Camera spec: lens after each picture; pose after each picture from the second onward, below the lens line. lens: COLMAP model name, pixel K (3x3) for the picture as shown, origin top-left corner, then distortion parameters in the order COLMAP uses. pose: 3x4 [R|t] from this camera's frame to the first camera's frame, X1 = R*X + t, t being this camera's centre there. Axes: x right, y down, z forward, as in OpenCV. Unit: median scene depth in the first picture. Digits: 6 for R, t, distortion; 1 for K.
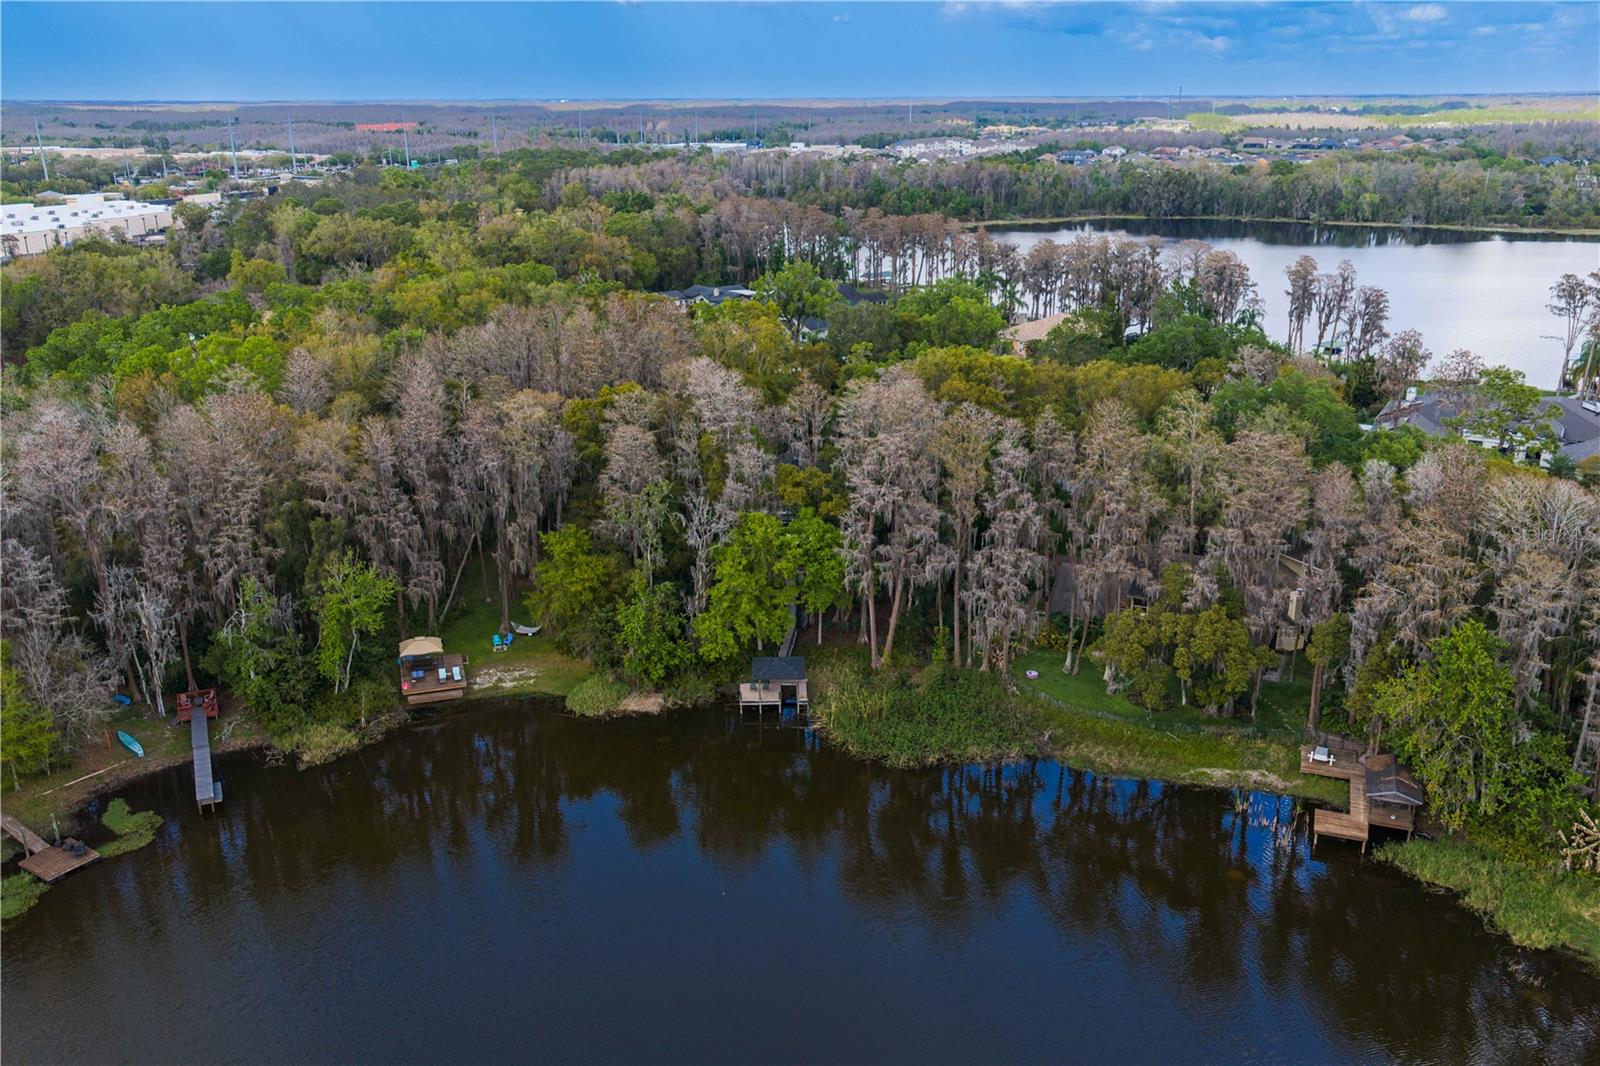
lens RADIAL K [[1321.2, 0, 800.0], [0, 1321.2, 533.0], [0, 0, 1]] dist [0.048999, -0.088220]
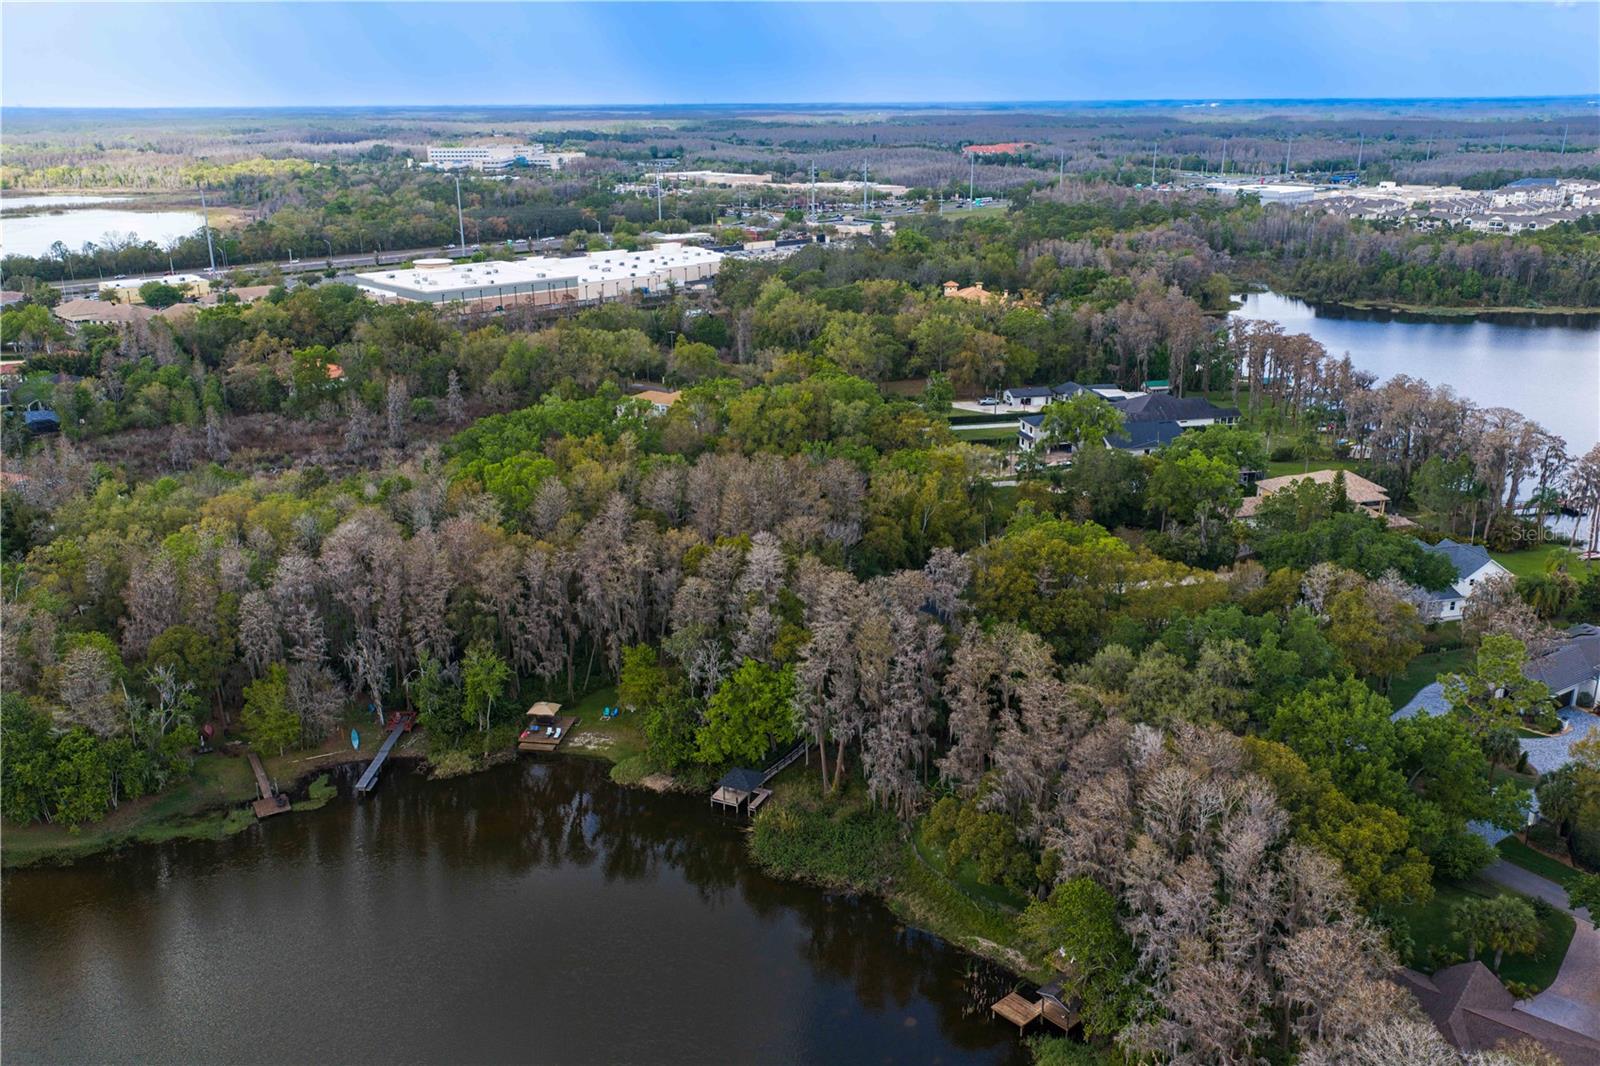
lens RADIAL K [[1321.2, 0, 800.0], [0, 1321.2, 533.0], [0, 0, 1]] dist [0.048999, -0.088220]
pose [[0.891474, 0.140242, -0.430821, 0.581860], [-0.138705, 0.989709, 0.035158, -0.201868], [0.431318, 0.028414, 0.901752, -0.196870]]
